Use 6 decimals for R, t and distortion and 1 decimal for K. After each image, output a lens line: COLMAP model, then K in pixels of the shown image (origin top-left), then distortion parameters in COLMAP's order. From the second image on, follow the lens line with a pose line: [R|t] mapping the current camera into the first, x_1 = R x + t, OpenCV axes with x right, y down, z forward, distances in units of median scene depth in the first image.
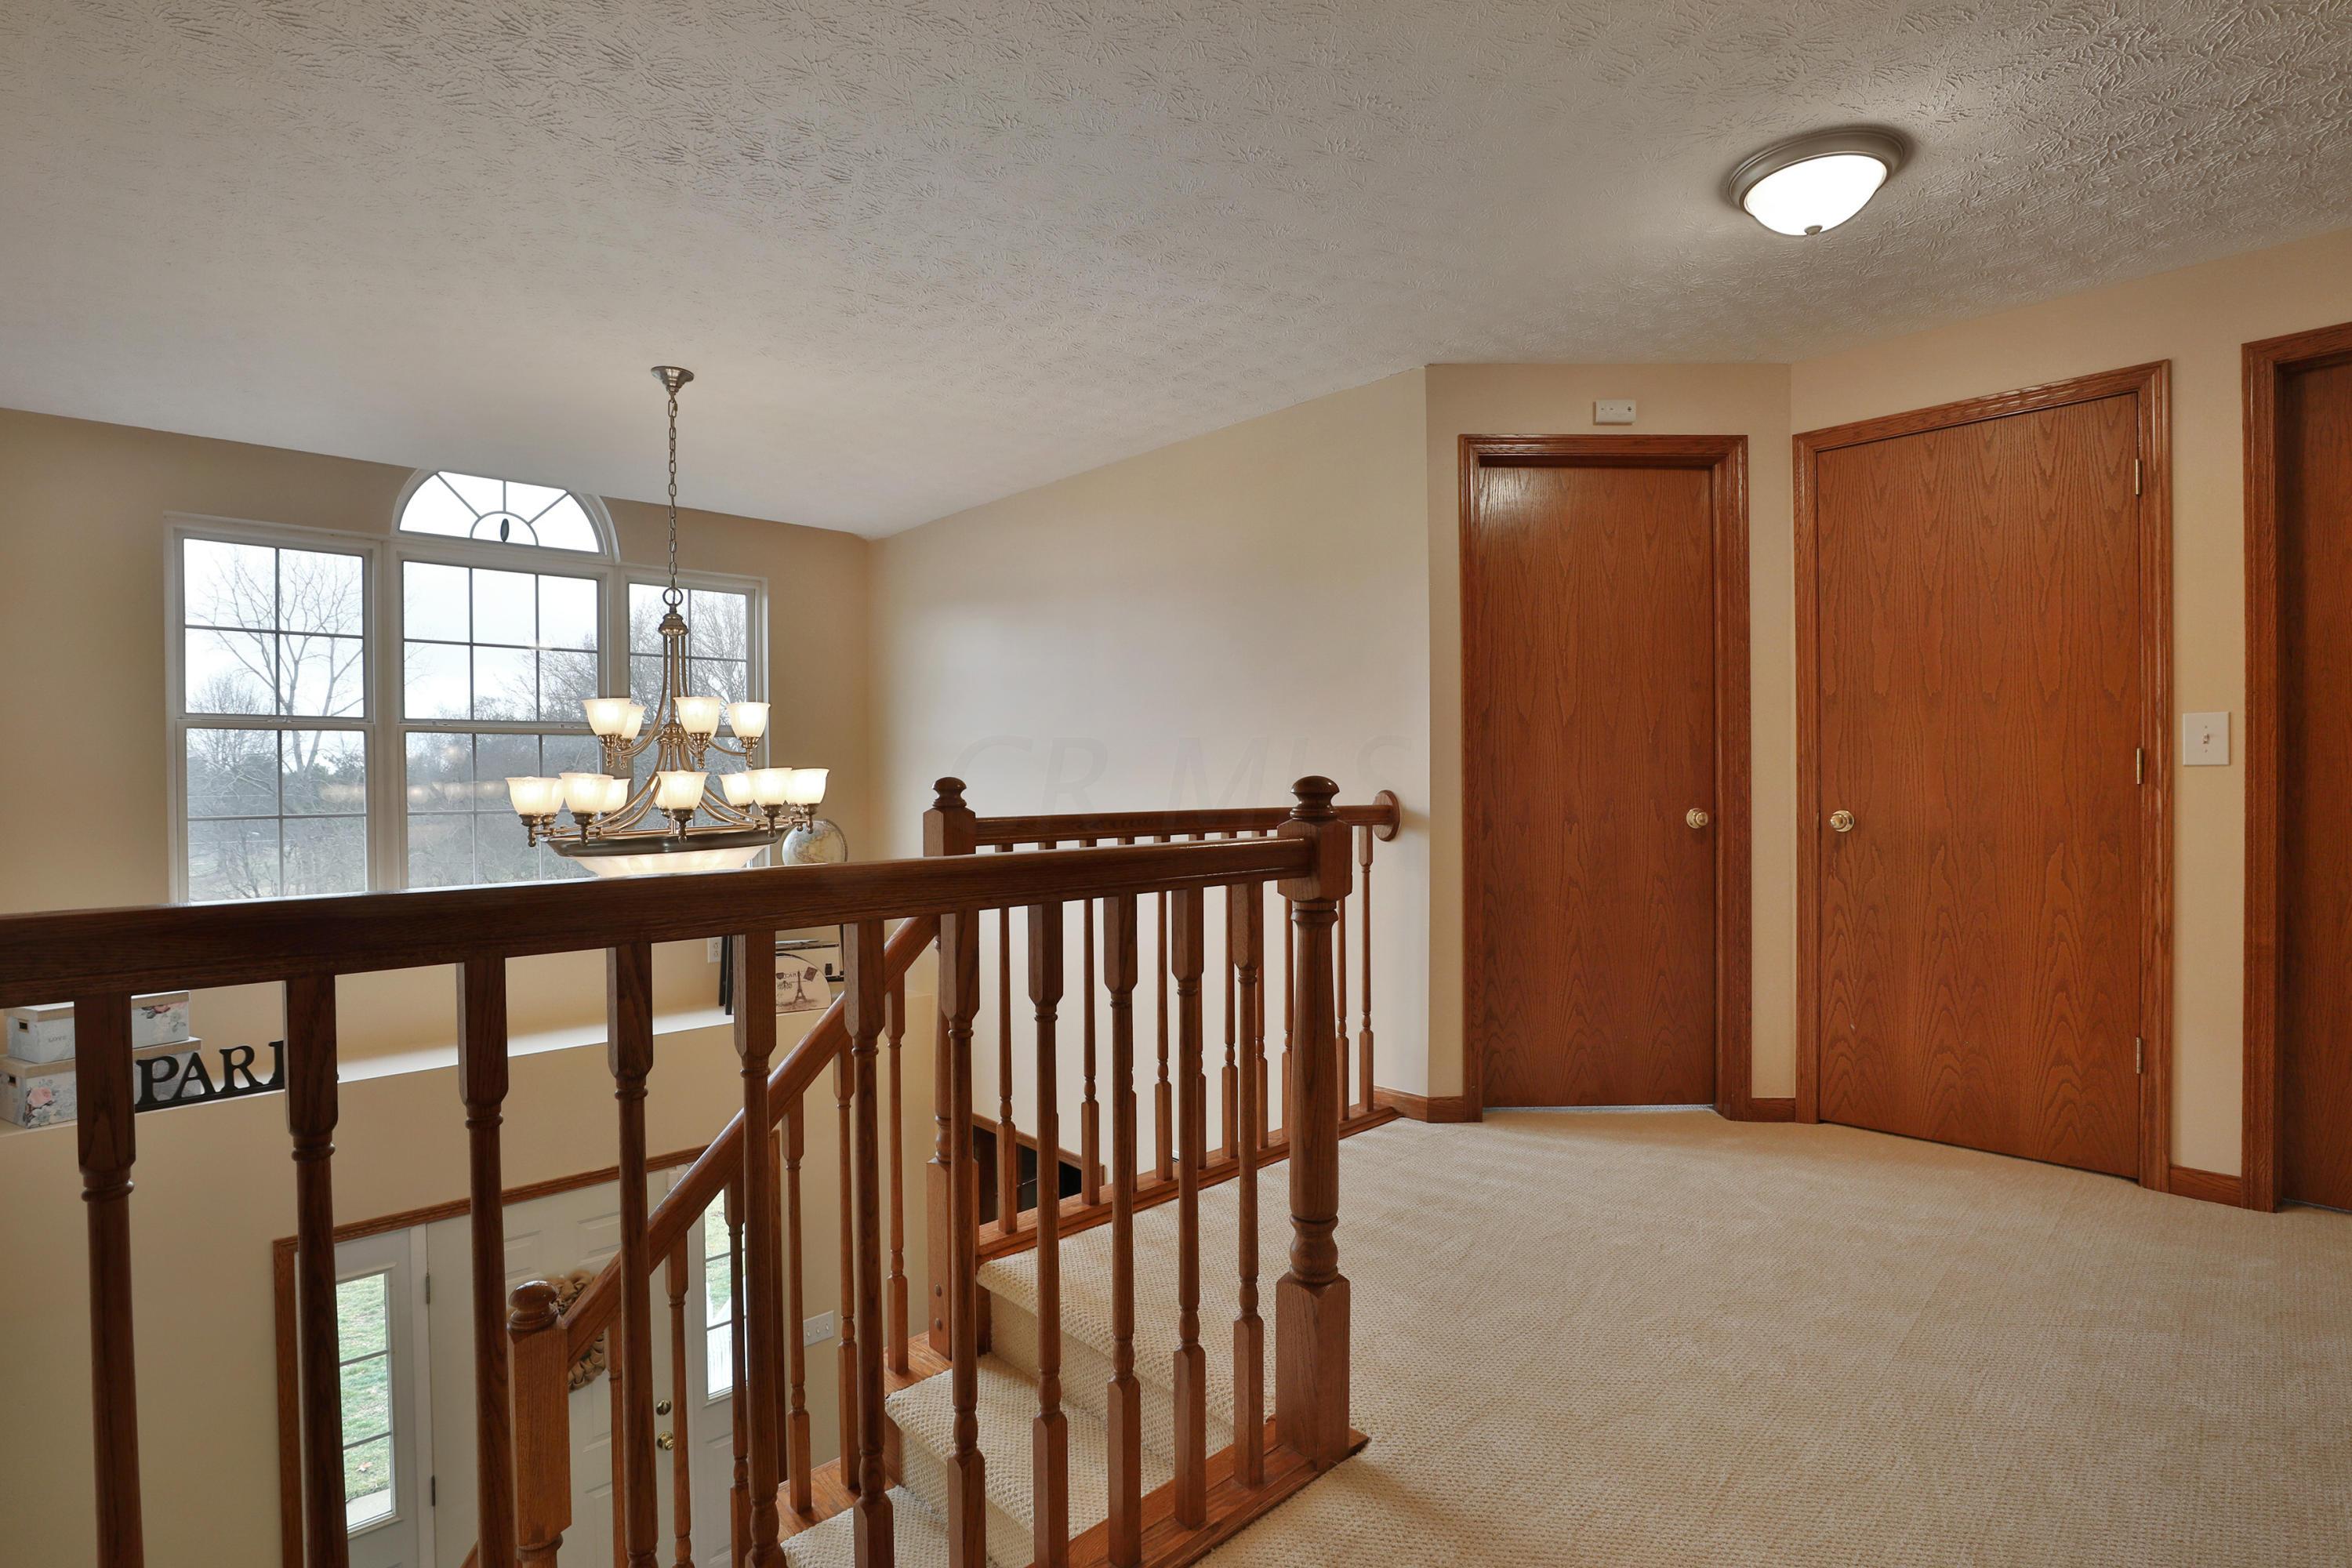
lens RADIAL K [[1130.6, 0, 1165.7], [0, 1130.6, 788.9], [0, 0, 1]] dist [-0.046109, 0.014266]
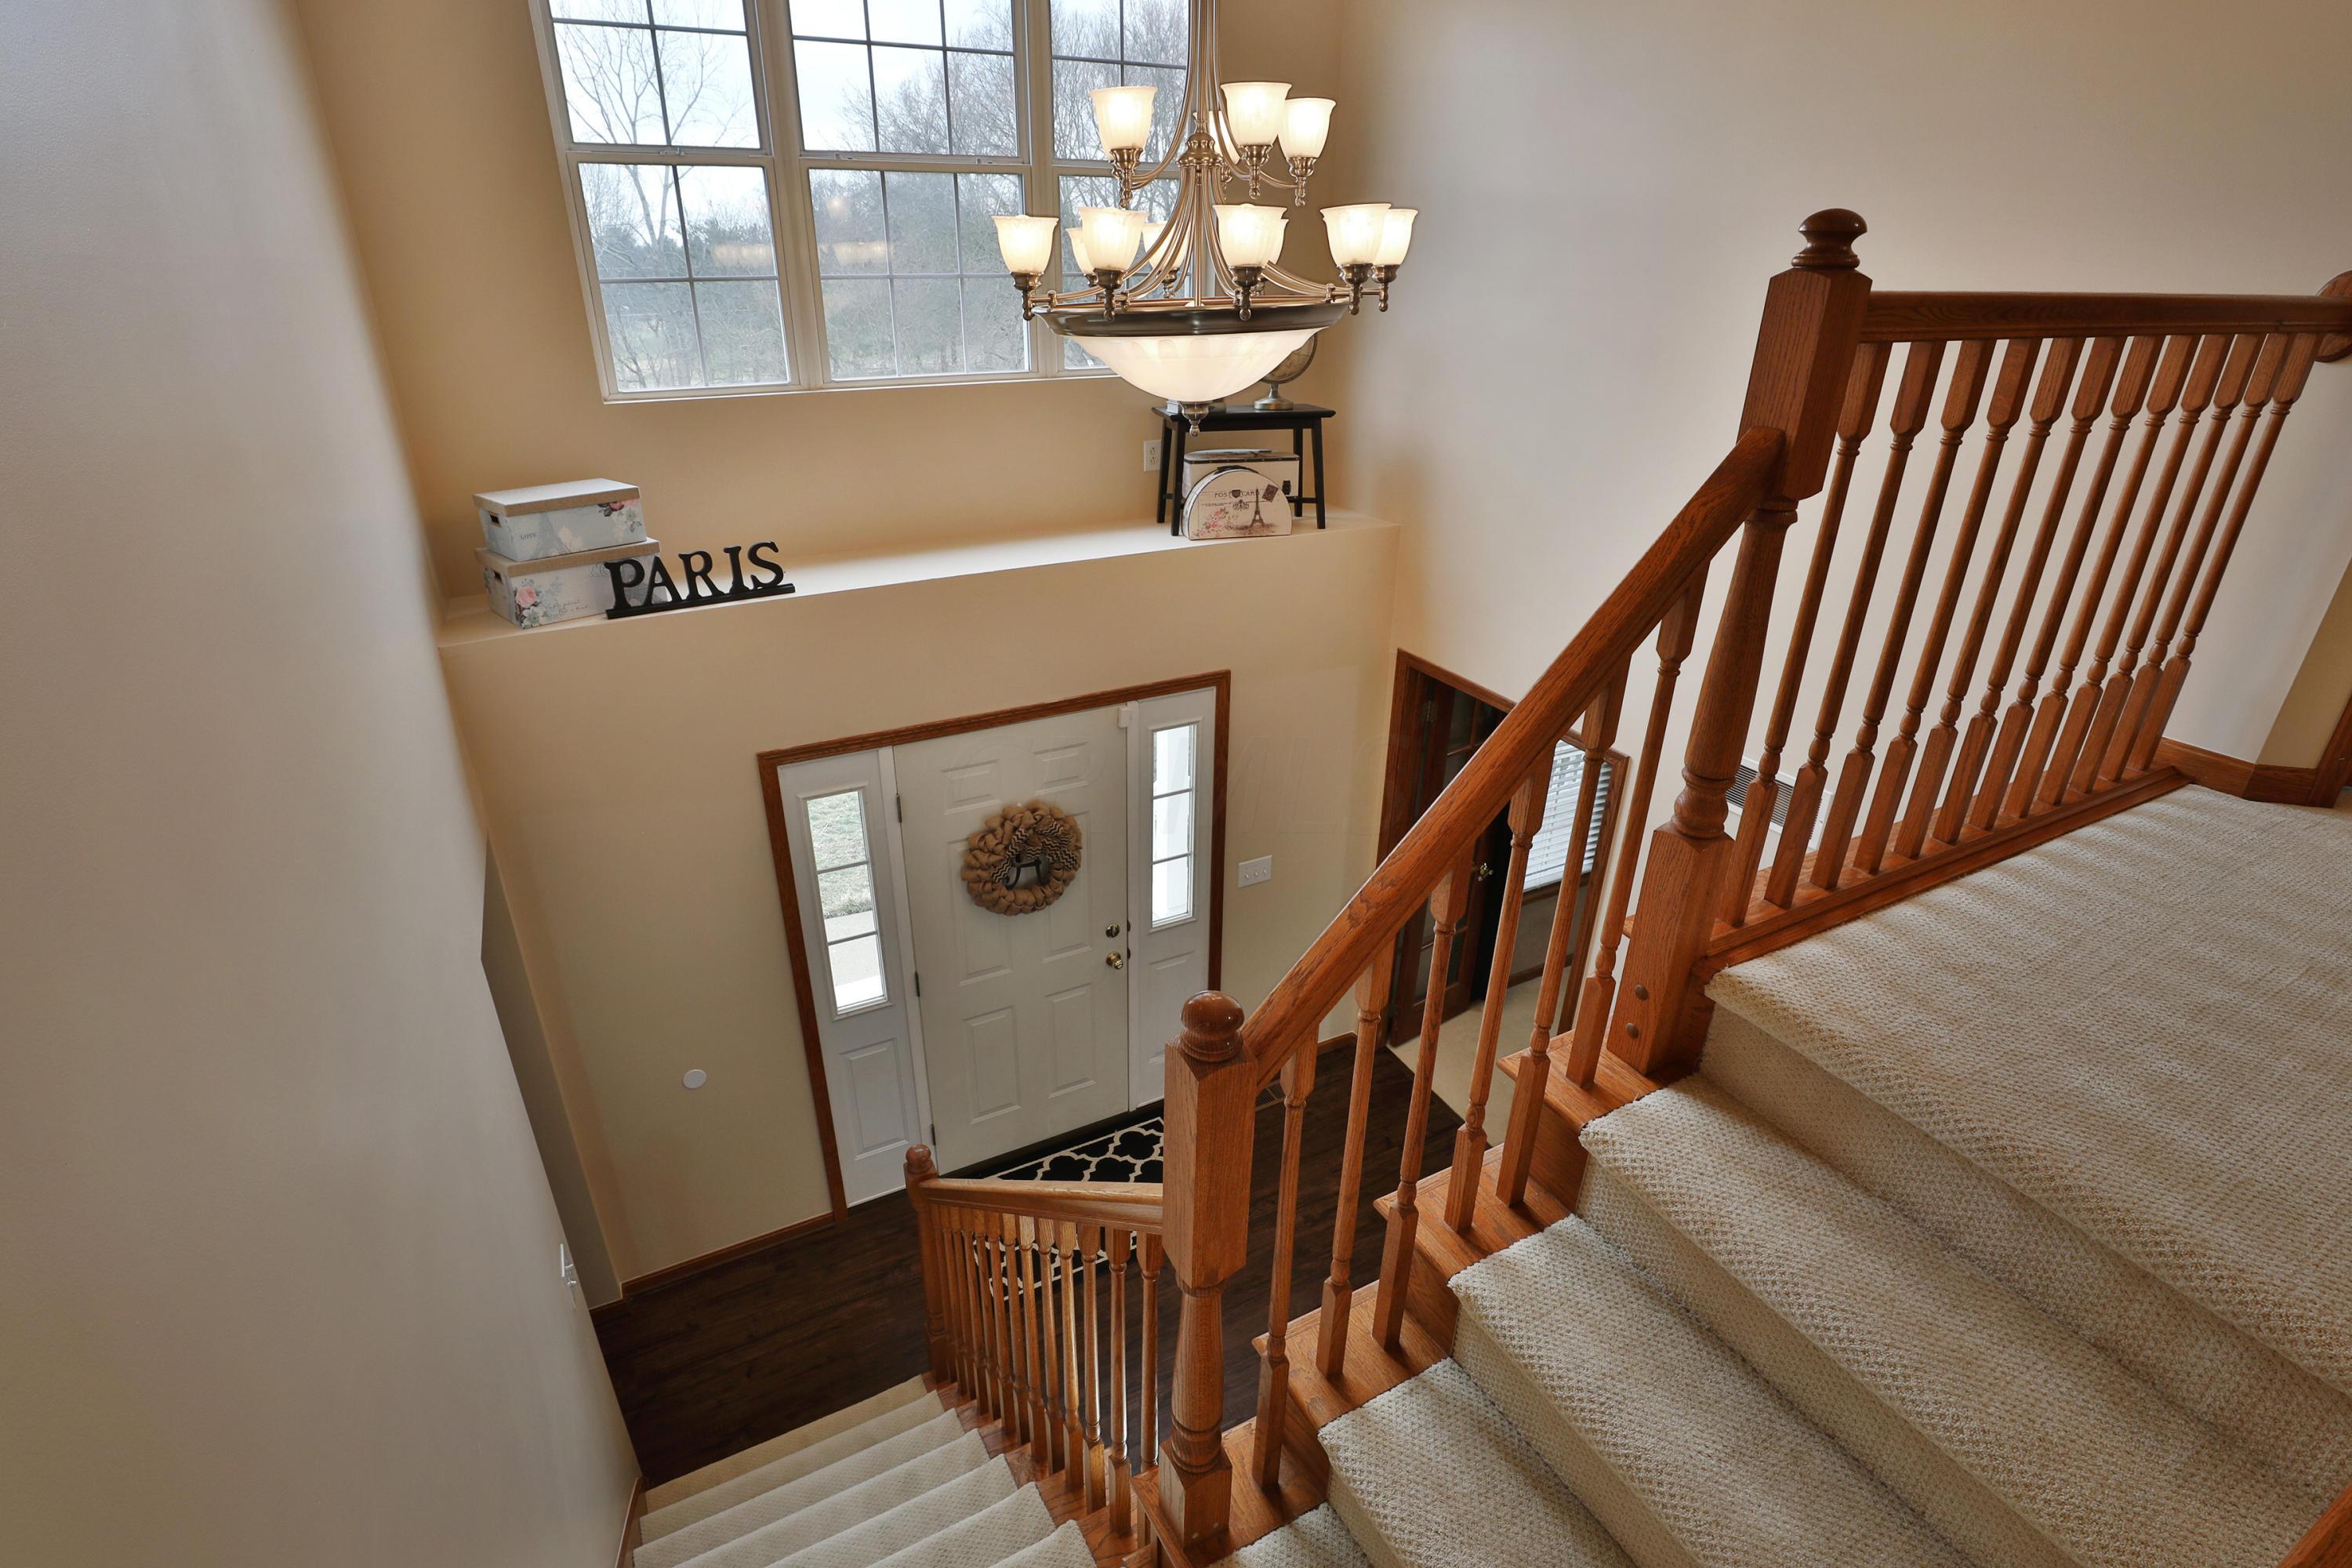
lens RADIAL K [[1130.6, 0, 1165.7], [0, 1130.6, 788.9], [0, 0, 1]] dist [-0.046109, 0.014266]
pose [[0.963601, 0.126027, -0.235777, -0.229501], [-0.015129, 0.906210, 0.422556, 0.015542], [0.266917, -0.403609, 0.875132, 0.218520]]
